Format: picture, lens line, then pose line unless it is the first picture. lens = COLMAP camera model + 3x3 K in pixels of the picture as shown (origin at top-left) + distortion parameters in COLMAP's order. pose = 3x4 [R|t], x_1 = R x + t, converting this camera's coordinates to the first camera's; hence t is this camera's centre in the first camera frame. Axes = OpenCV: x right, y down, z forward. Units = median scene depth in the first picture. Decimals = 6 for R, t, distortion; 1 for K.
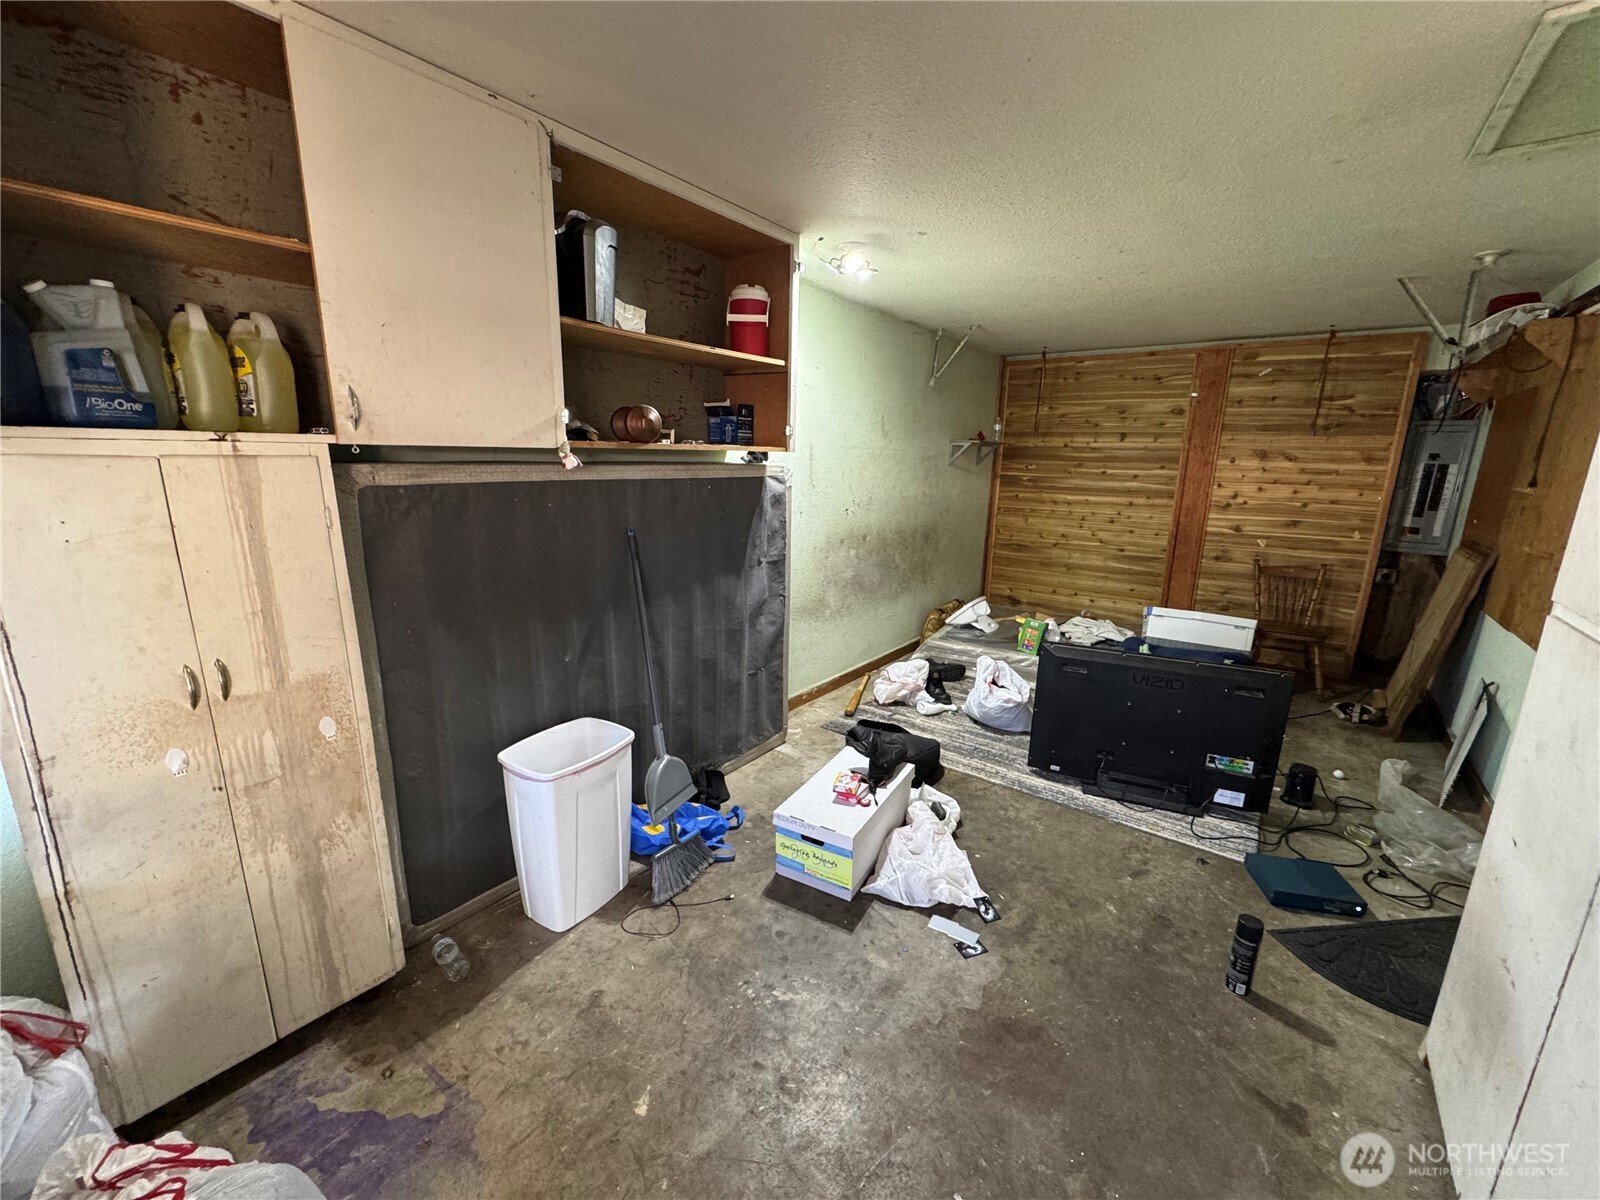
lens RADIAL K [[636.5, 0, 801.0], [0, 636.5, 598.5], [0, 0, 1]] dist [-0.000979, -0.000010]
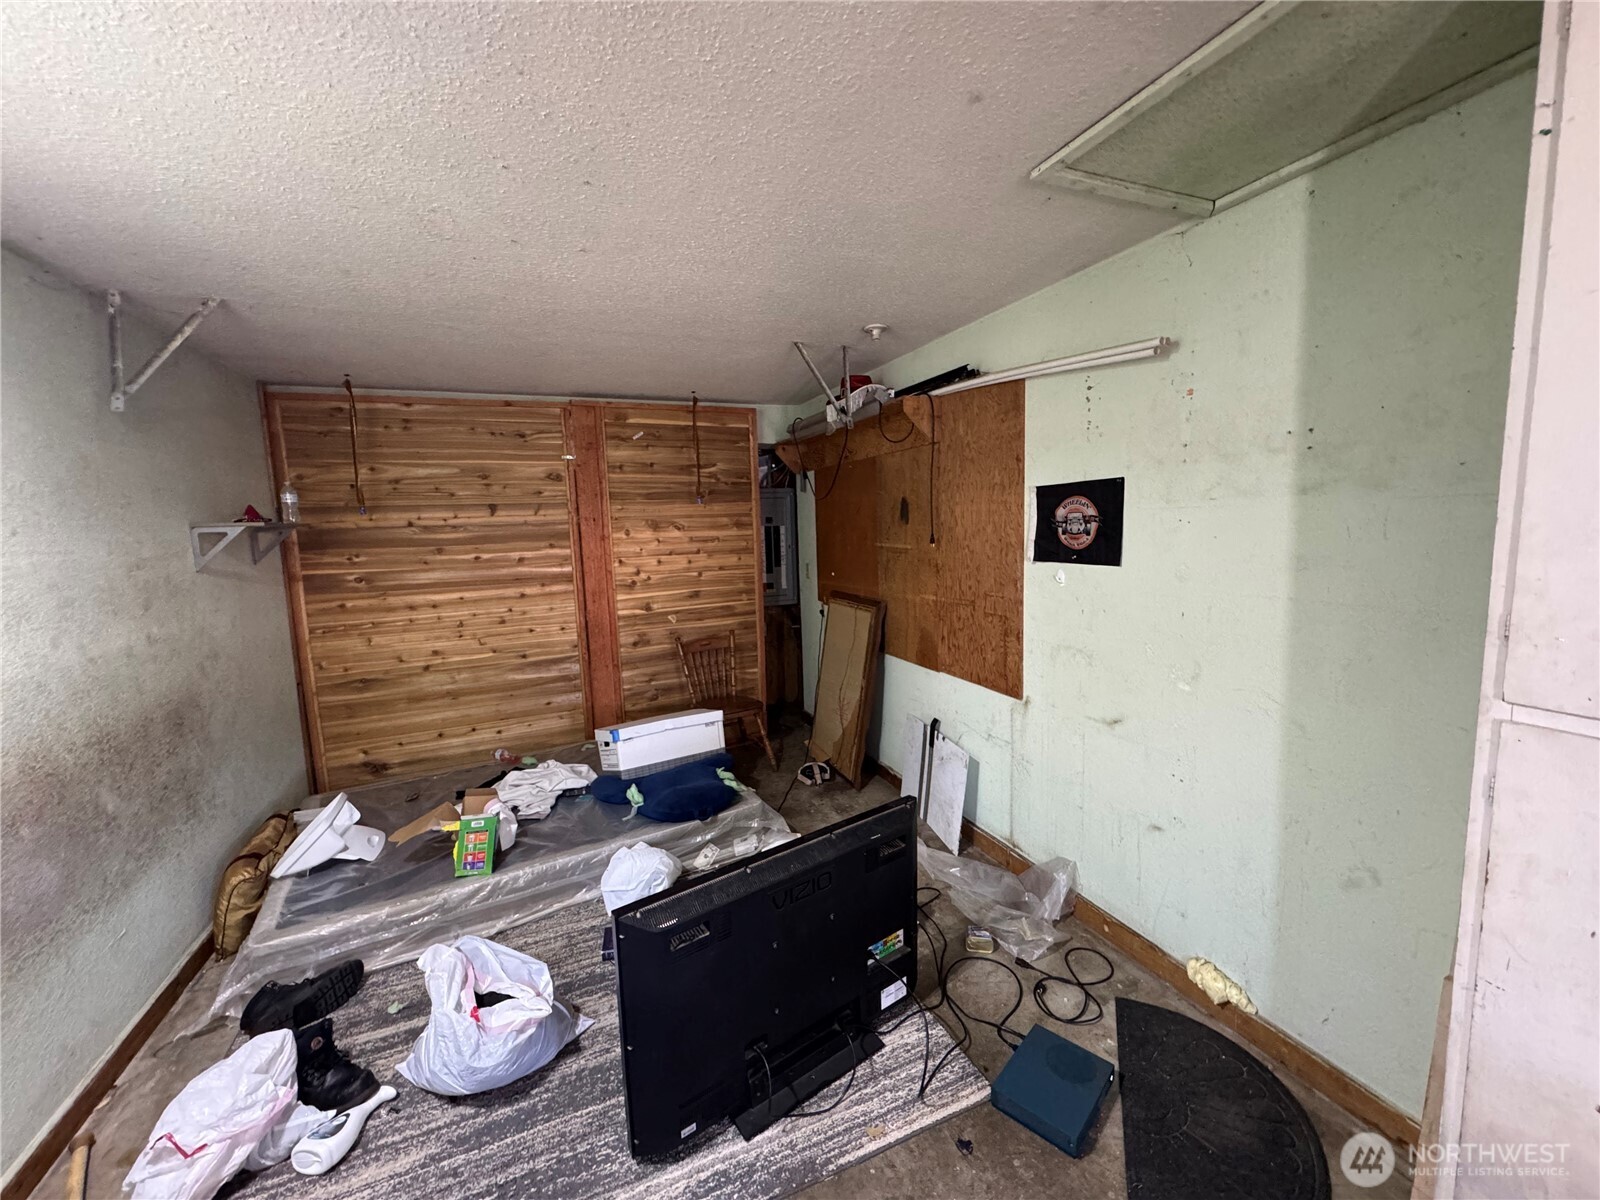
lens RADIAL K [[636.5, 0, 797.6], [0, 636.5, 597.9], [0, 0, 1]] dist [-0.000979, -0.000010]
pose [[0.502741, -0.141839, 0.852721, 0.067109], [0.236285, 0.971428, 0.022277, -0.158500], [-0.831517, 0.190286, 0.521892, 0.615514]]
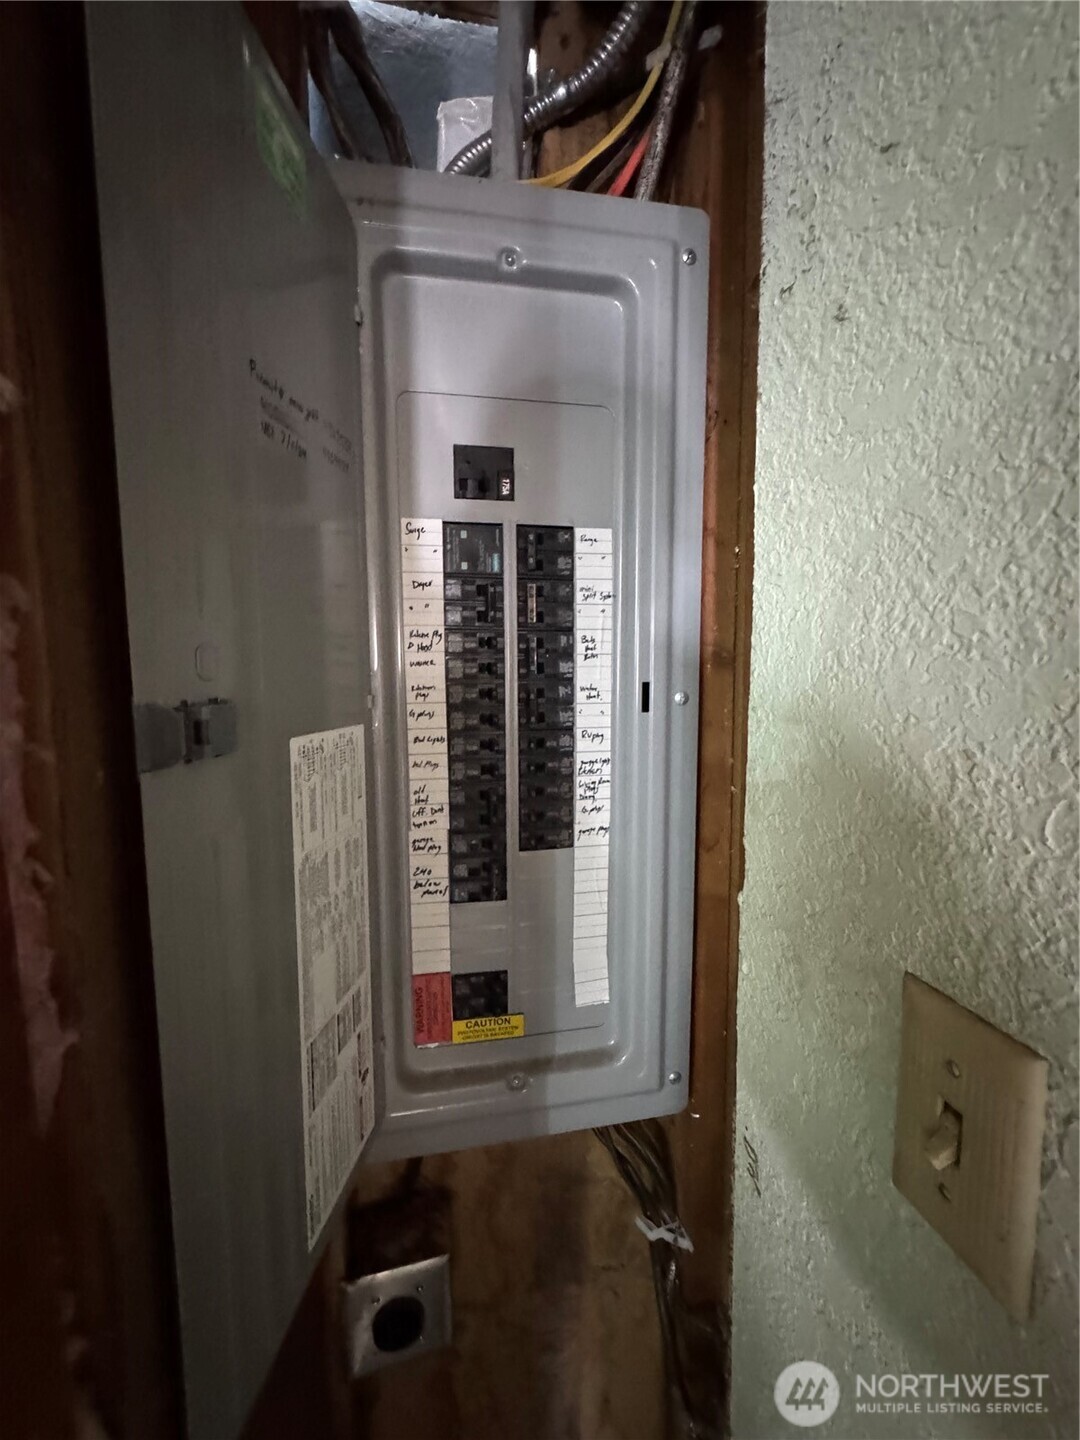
lens RADIAL K [[572.8, 0, 542.2], [0, 572.8, 719.6], [0, 0, 1]] dist [-0.000979, -0.000010]
pose [[0.670835, -0.089054, 0.736240, 1.407637], [0.187207, 0.980947, -0.051922, -0.250716], [-0.717589, 0.172661, 0.674726, 1.420531]]
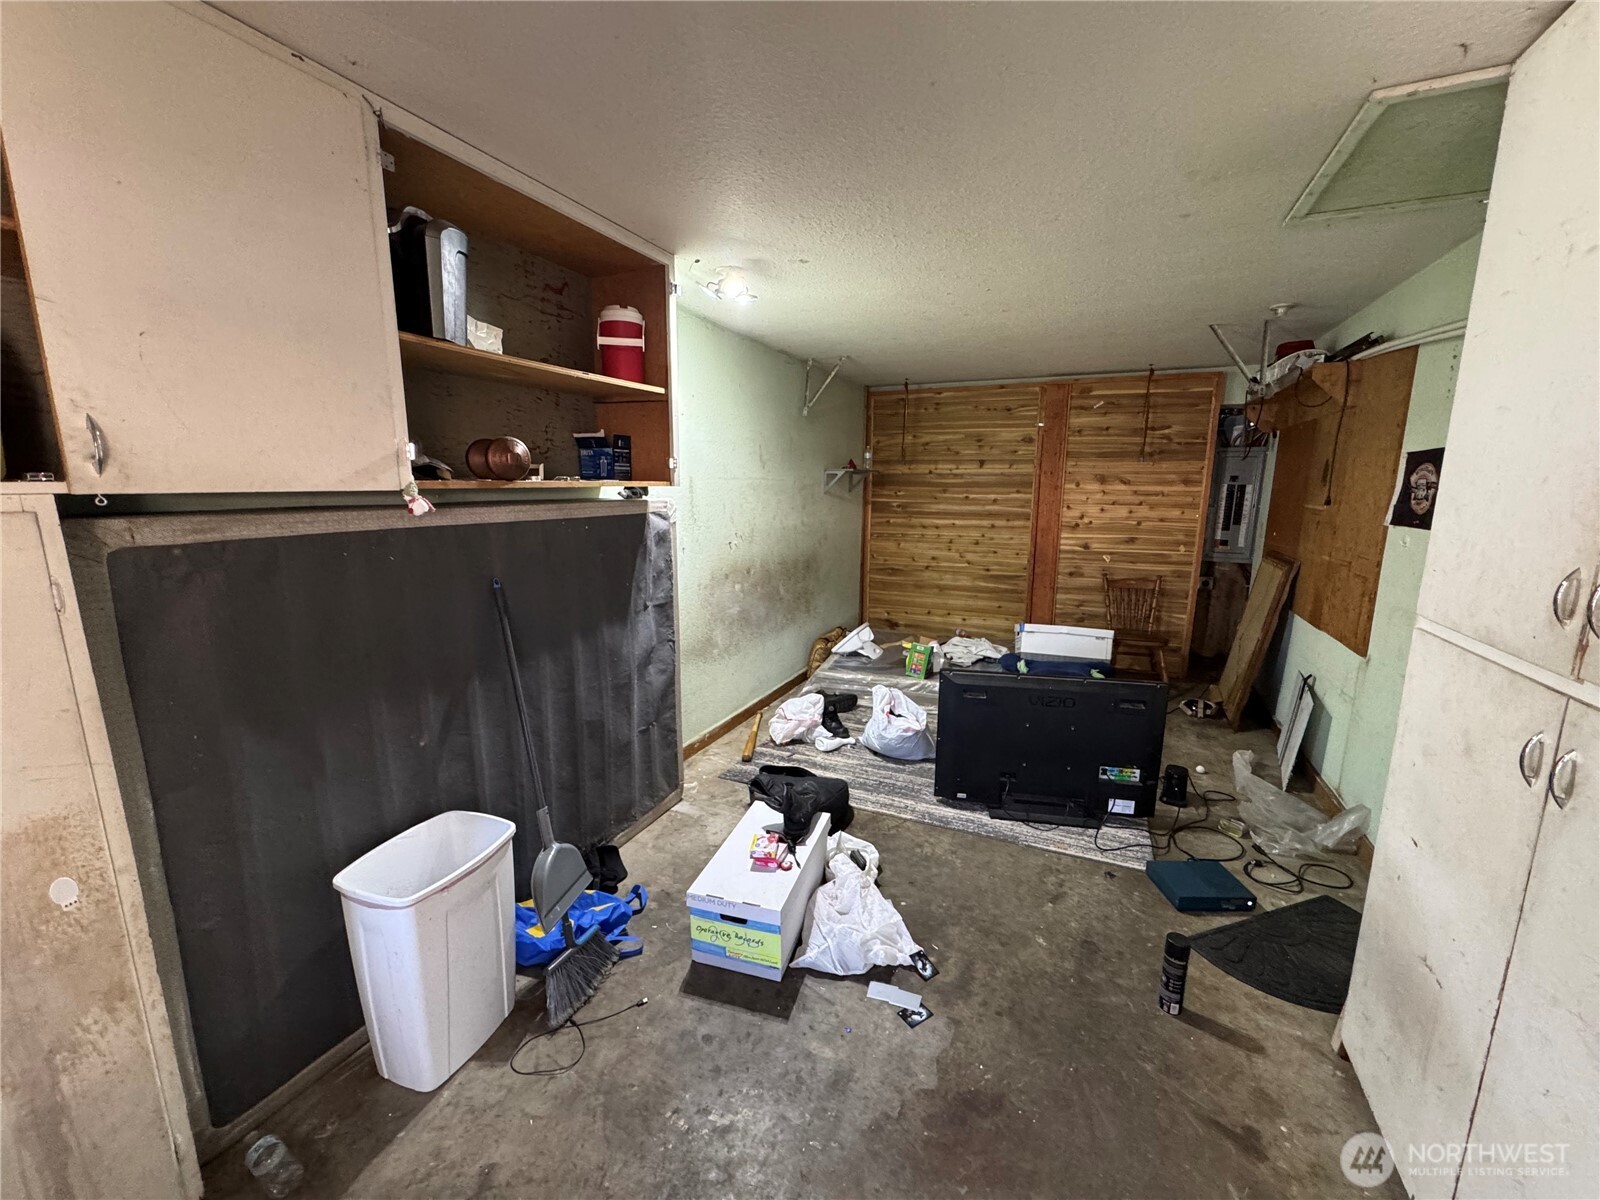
lens RADIAL K [[636.5, 0, 800.5], [0, 636.5, 598.2], [0, 0, 1]] dist [-0.000979, -0.000010]
pose [[0.976011, -0.054641, 0.210751, -0.043189], [0.063035, 0.997455, -0.033312, -0.026654], [-0.208394, 0.045798, 0.976972, 0.070219]]
